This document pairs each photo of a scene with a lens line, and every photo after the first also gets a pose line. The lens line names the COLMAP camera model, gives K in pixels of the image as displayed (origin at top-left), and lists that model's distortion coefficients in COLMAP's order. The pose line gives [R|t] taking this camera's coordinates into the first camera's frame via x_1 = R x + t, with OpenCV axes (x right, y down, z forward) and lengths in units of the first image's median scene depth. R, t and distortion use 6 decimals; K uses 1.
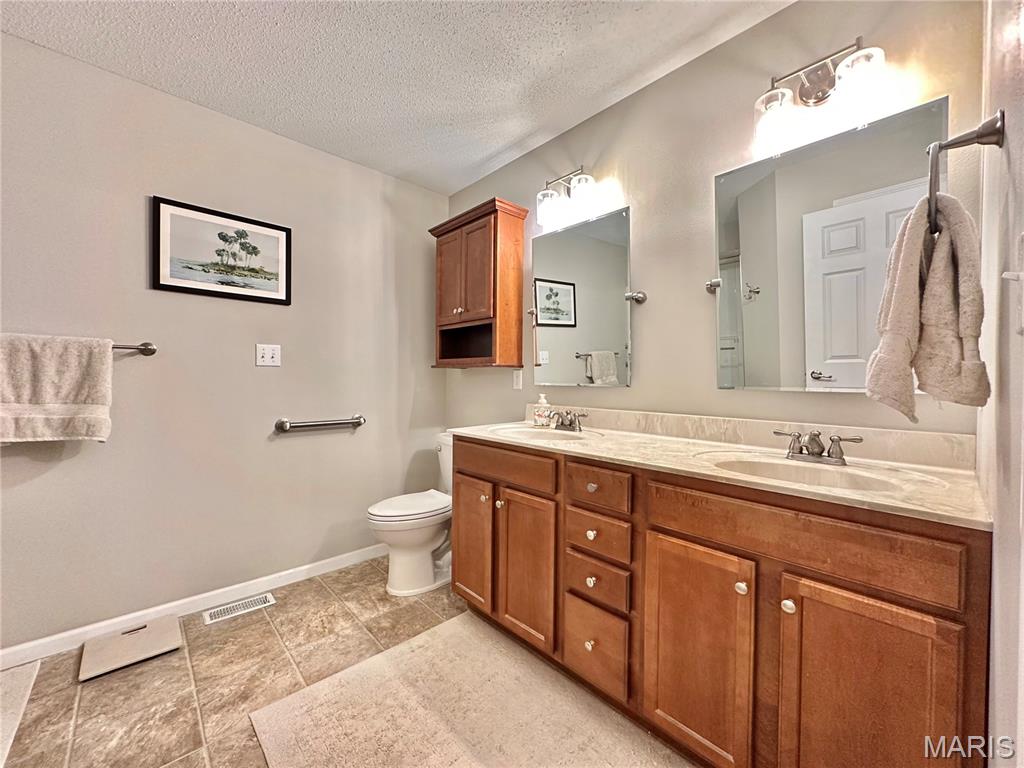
lens RADIAL K [[405.6, 0, 513.0], [0, 405.6, 384.3], [0, 0, 1]] dist [-0.002881, 0.001093]
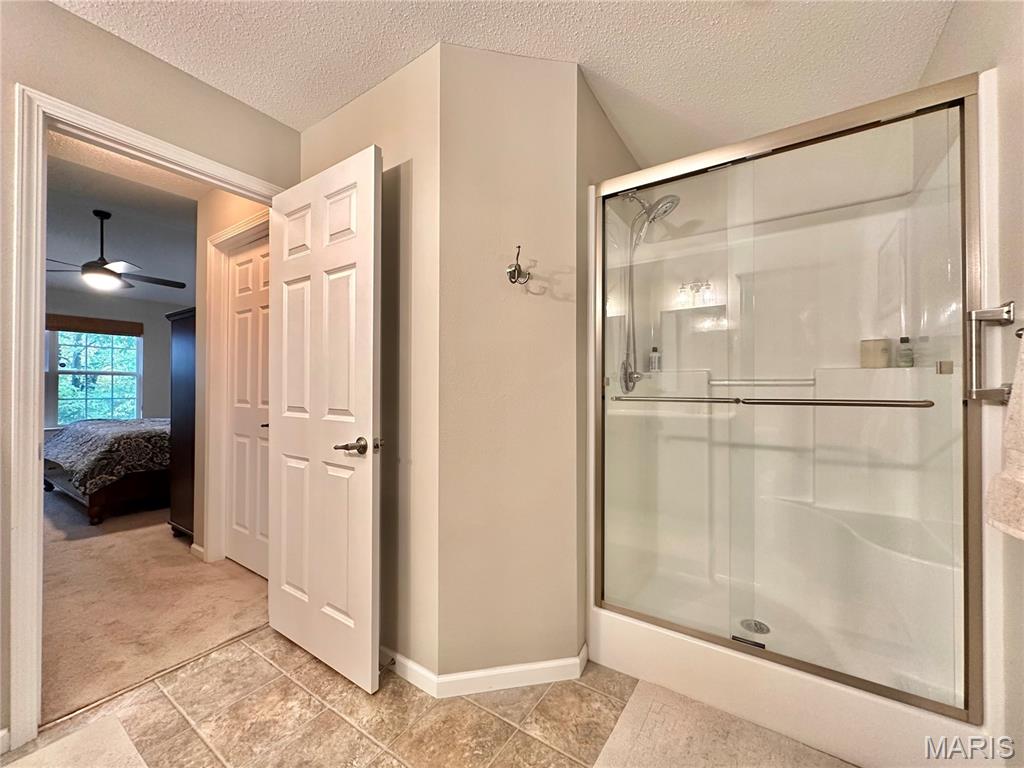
lens RADIAL K [[405.6, 0, 512.9], [0, 405.6, 385.5], [0, 0, 1]] dist [-0.002881, 0.001093]
pose [[-0.973850, -0.008427, -0.227036, -1.292093], [-0.007277, 0.999956, -0.005901, -0.028503], [0.227076, -0.004094, -0.973868, 2.020437]]
